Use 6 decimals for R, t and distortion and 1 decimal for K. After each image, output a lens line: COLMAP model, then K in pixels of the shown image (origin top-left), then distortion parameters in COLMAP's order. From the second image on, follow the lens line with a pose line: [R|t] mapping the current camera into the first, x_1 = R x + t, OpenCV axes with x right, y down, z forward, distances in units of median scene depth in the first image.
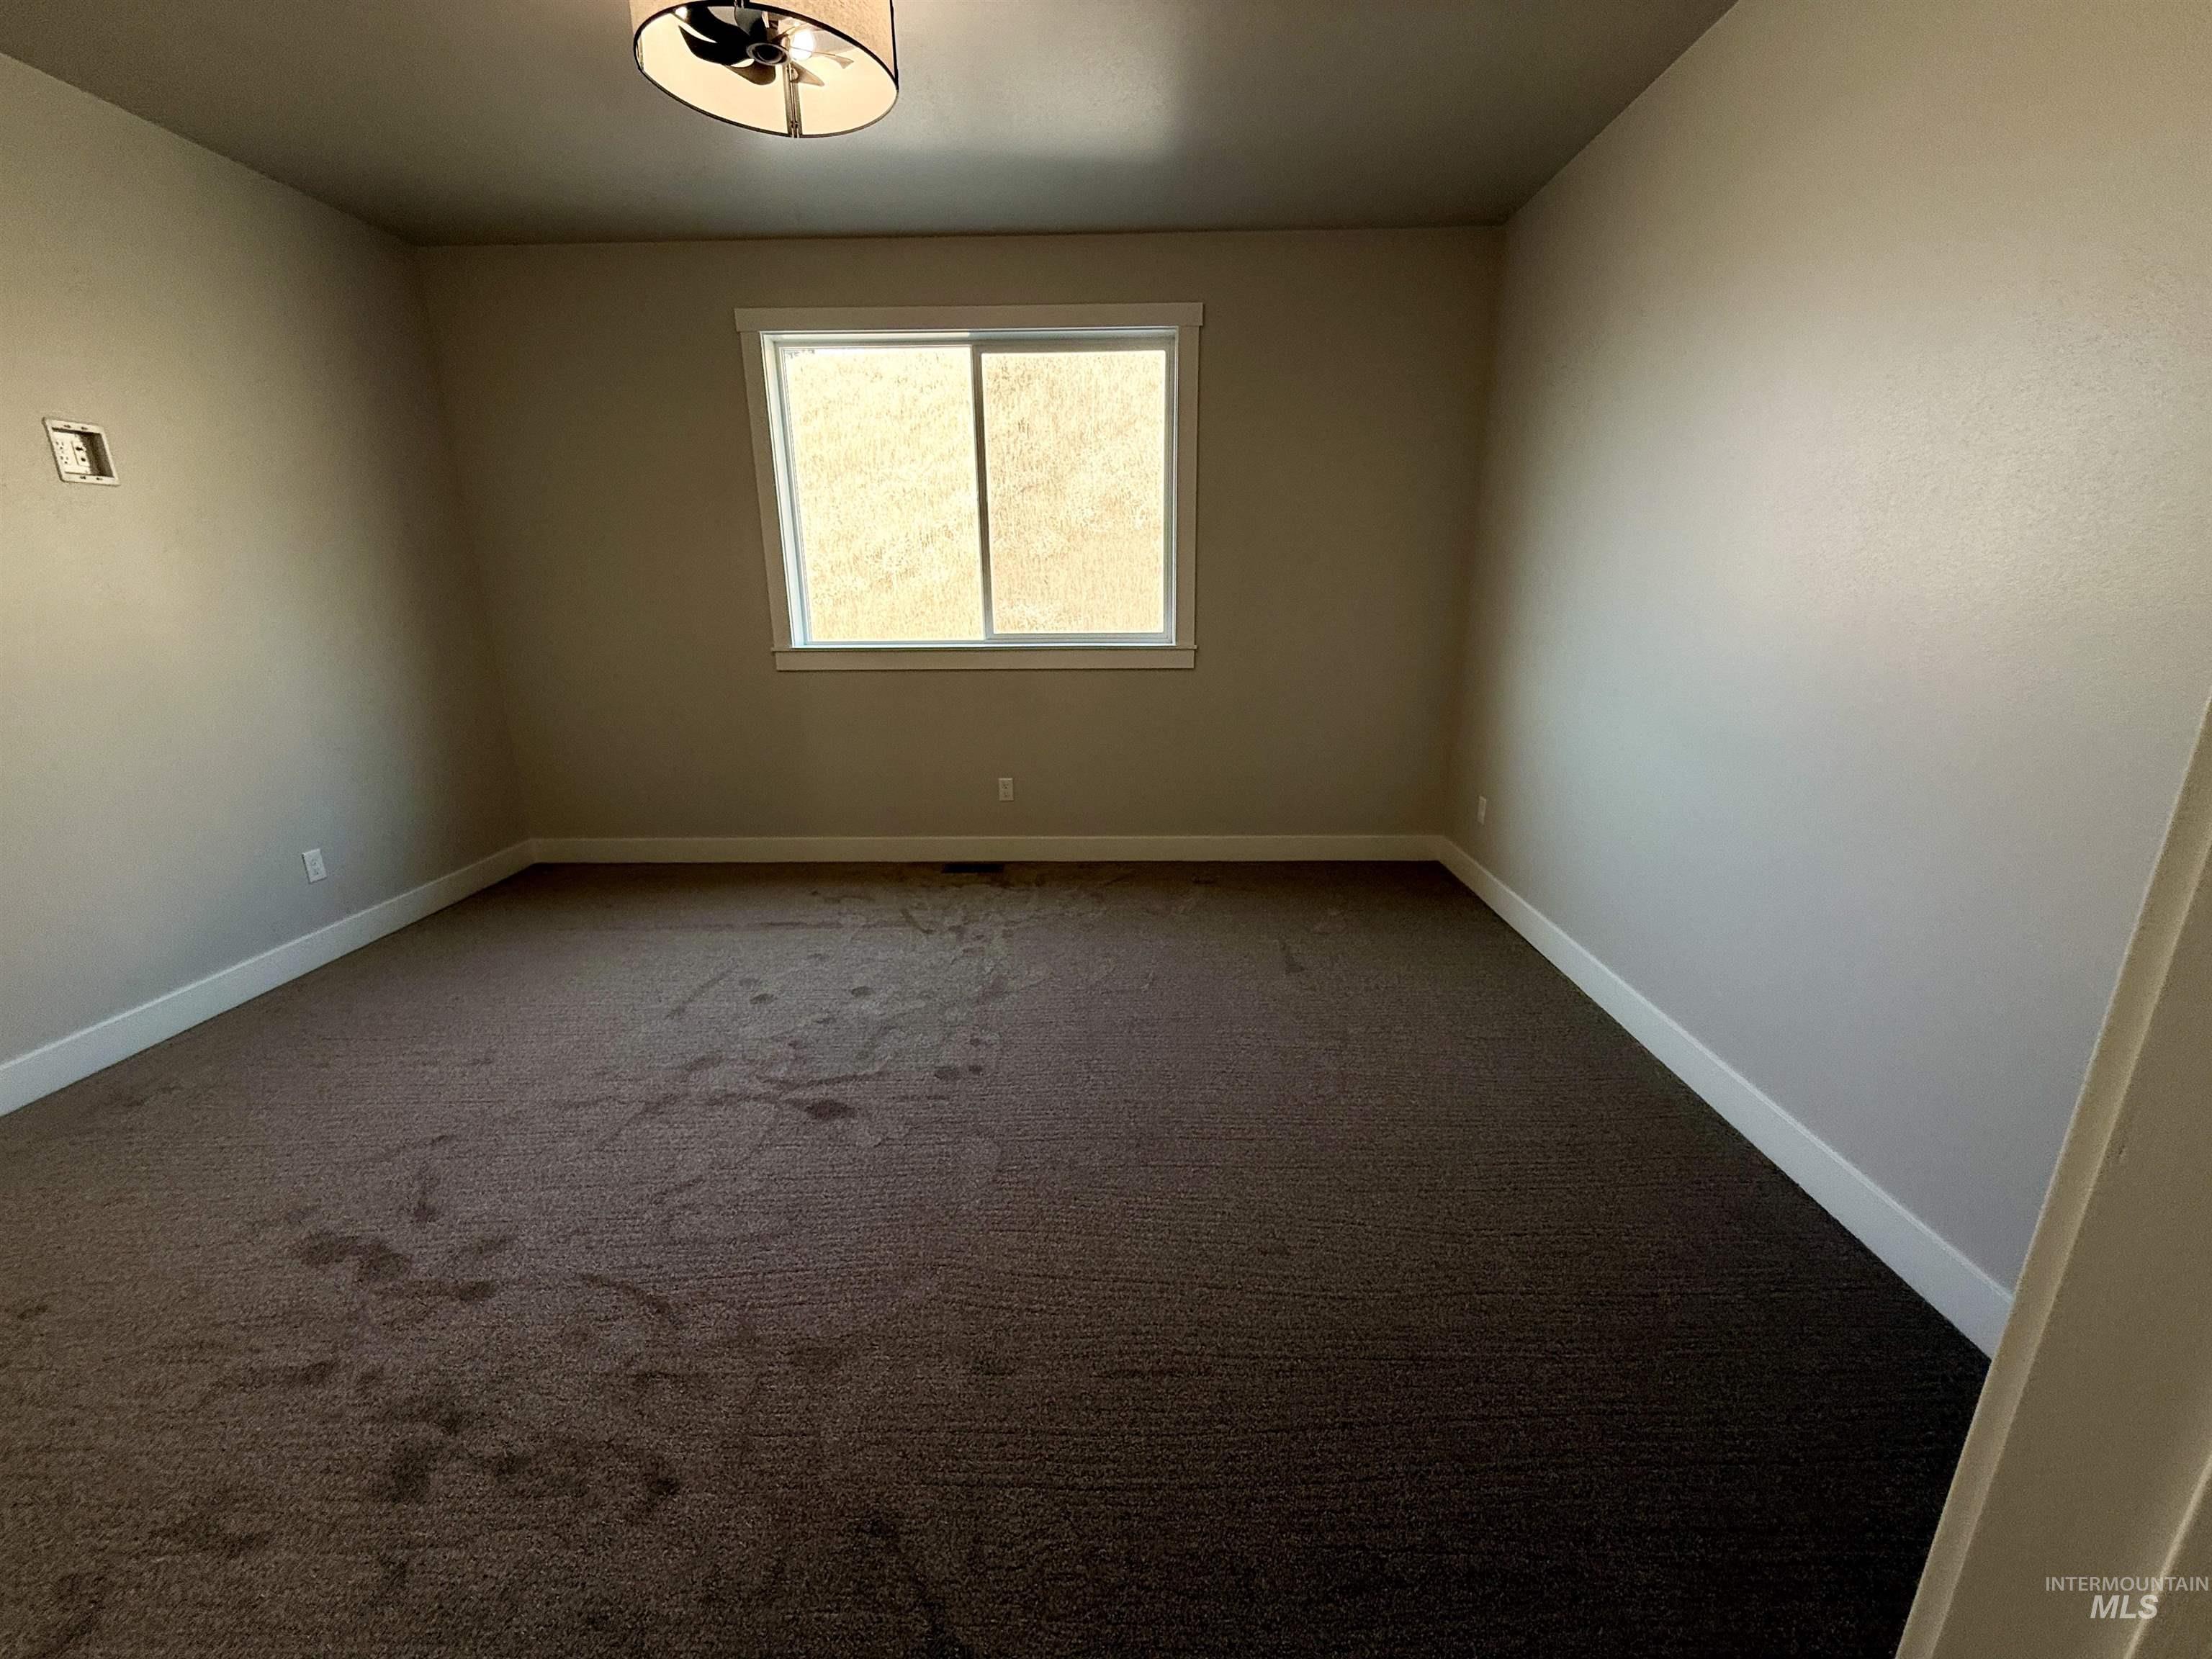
lens RADIAL K [[880.5, 0, 1099.9], [0, 880.5, 820.1], [0, 0, 1]] dist [0.000494, -0.000108]
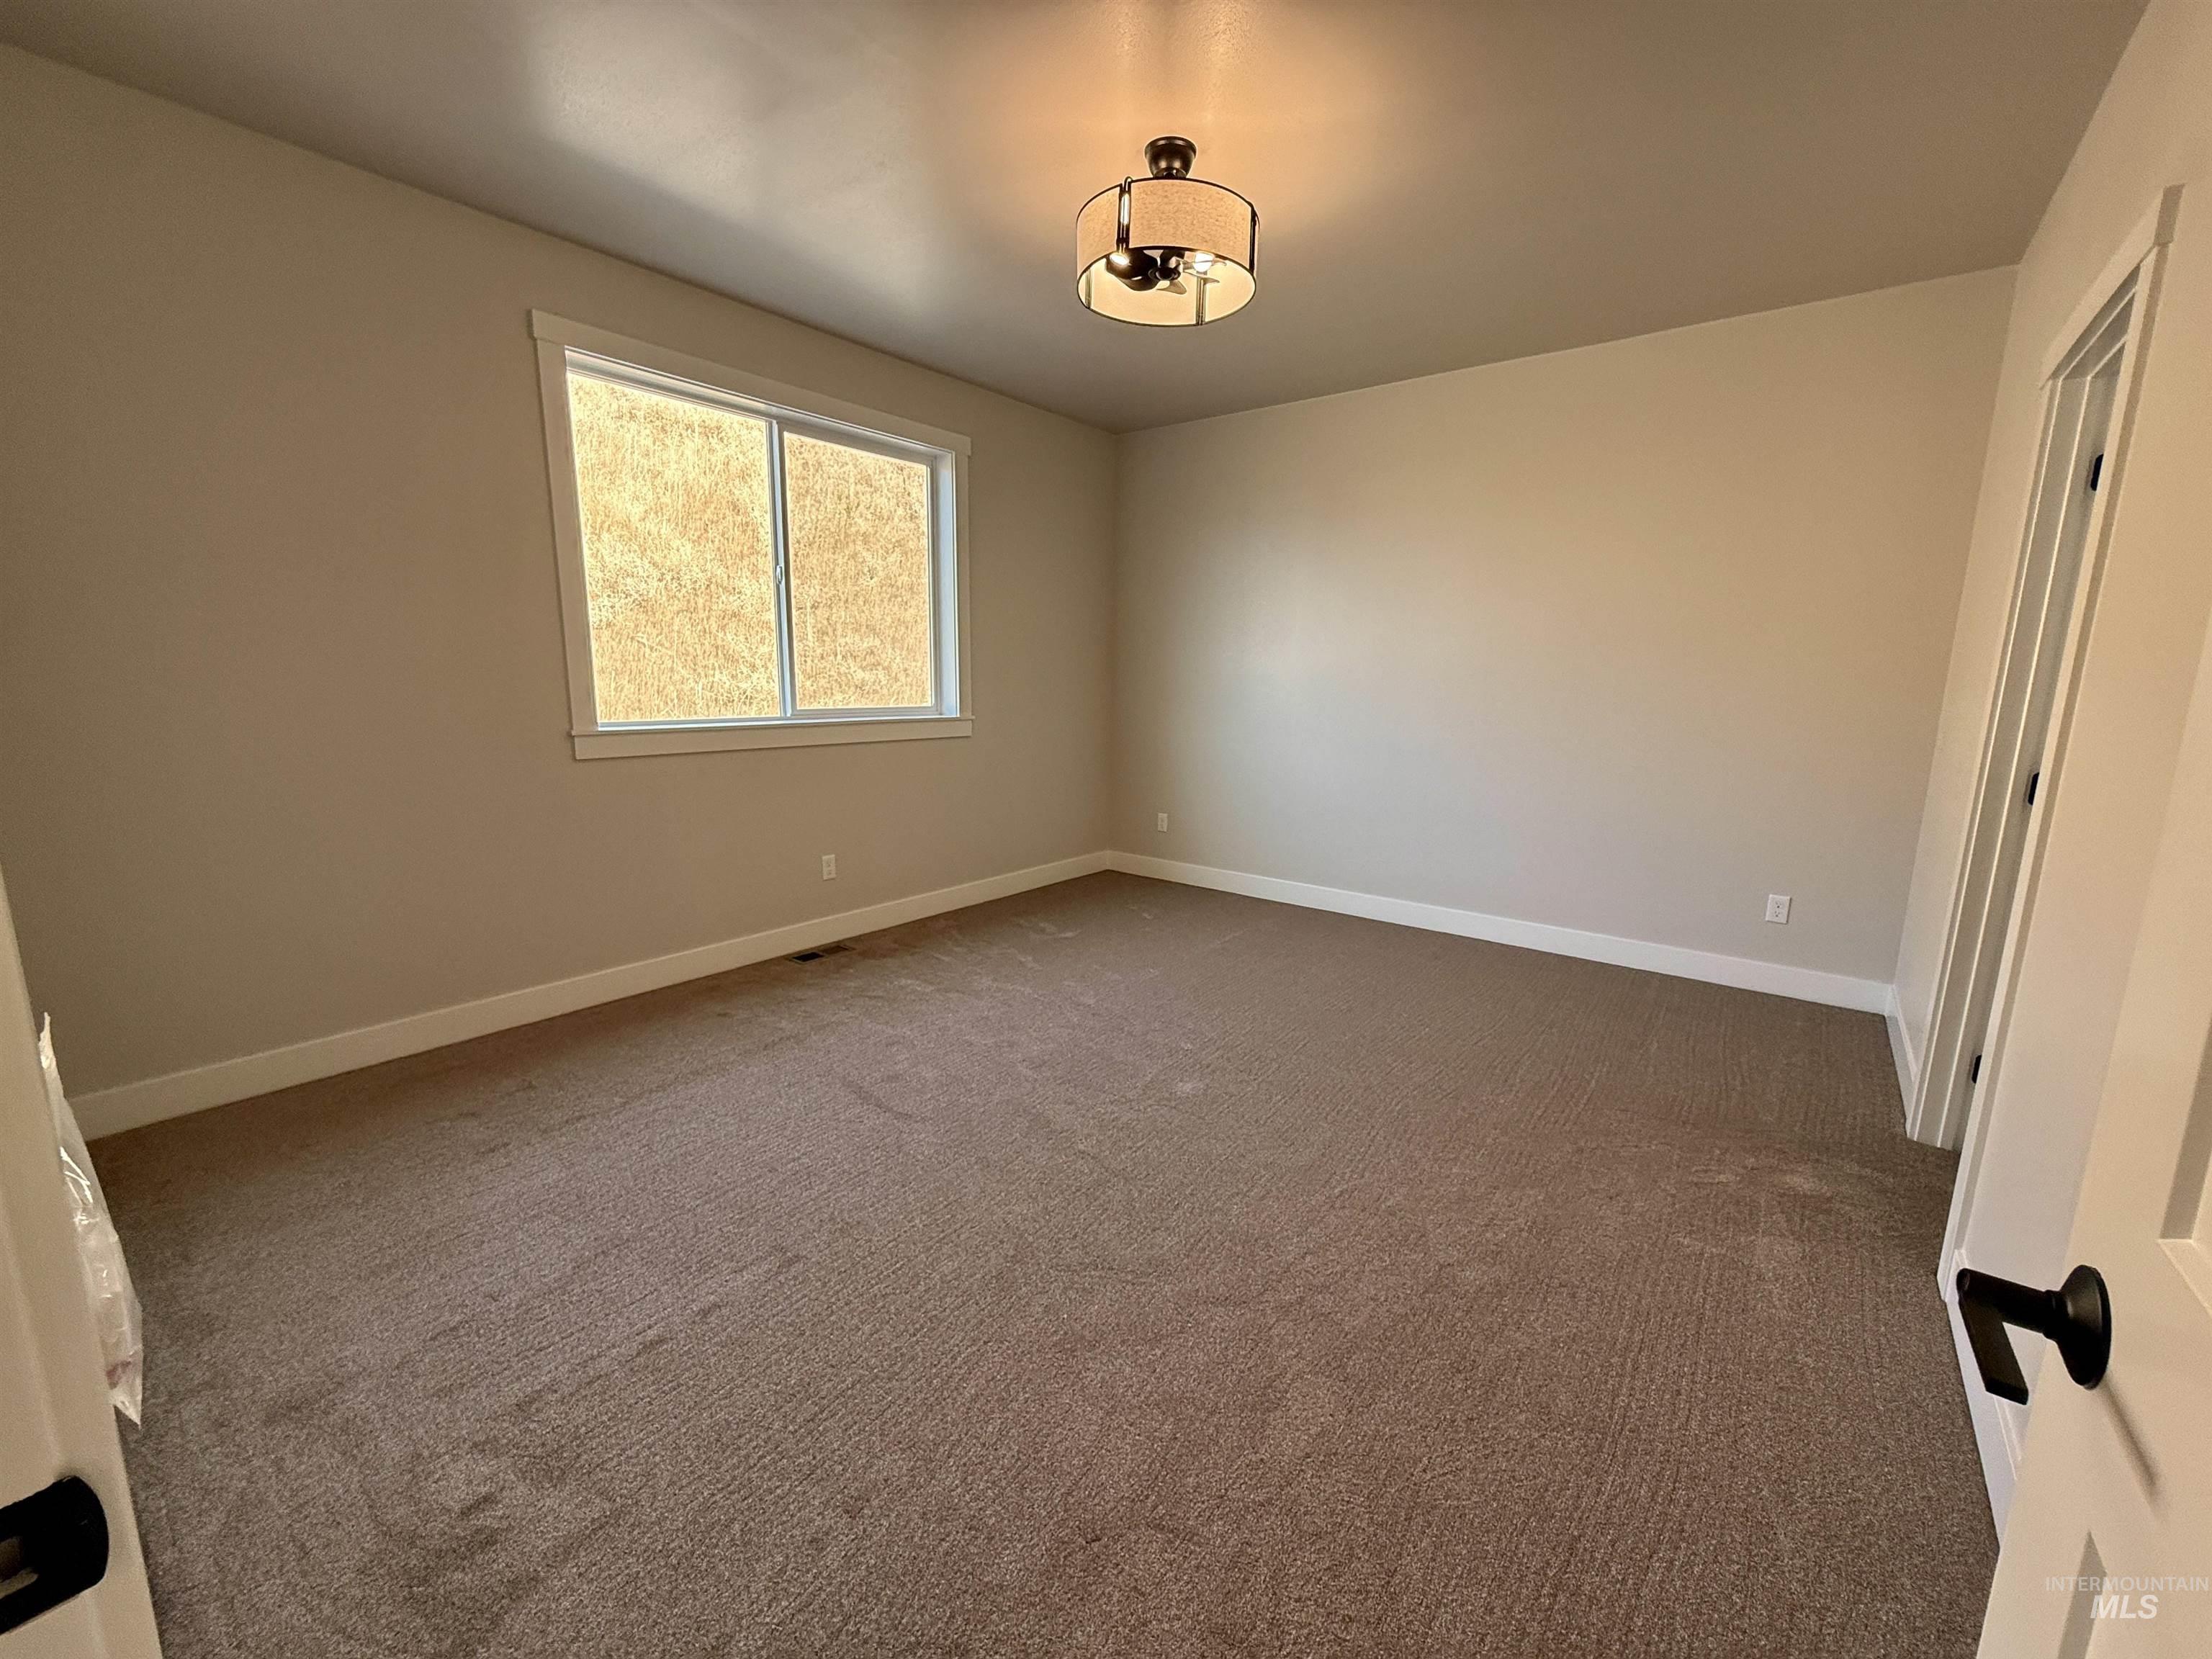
lens RADIAL K [[880.5, 0, 1125.1], [0, 880.5, 819.4], [0, 0, 1]] dist [0.000494, -0.000108]
pose [[0.615589, -0.116666, 0.779384, -0.688511], [0.175441, 0.984451, 0.008792, -0.039503], [-0.768291, 0.131324, 0.626485, 0.134214]]
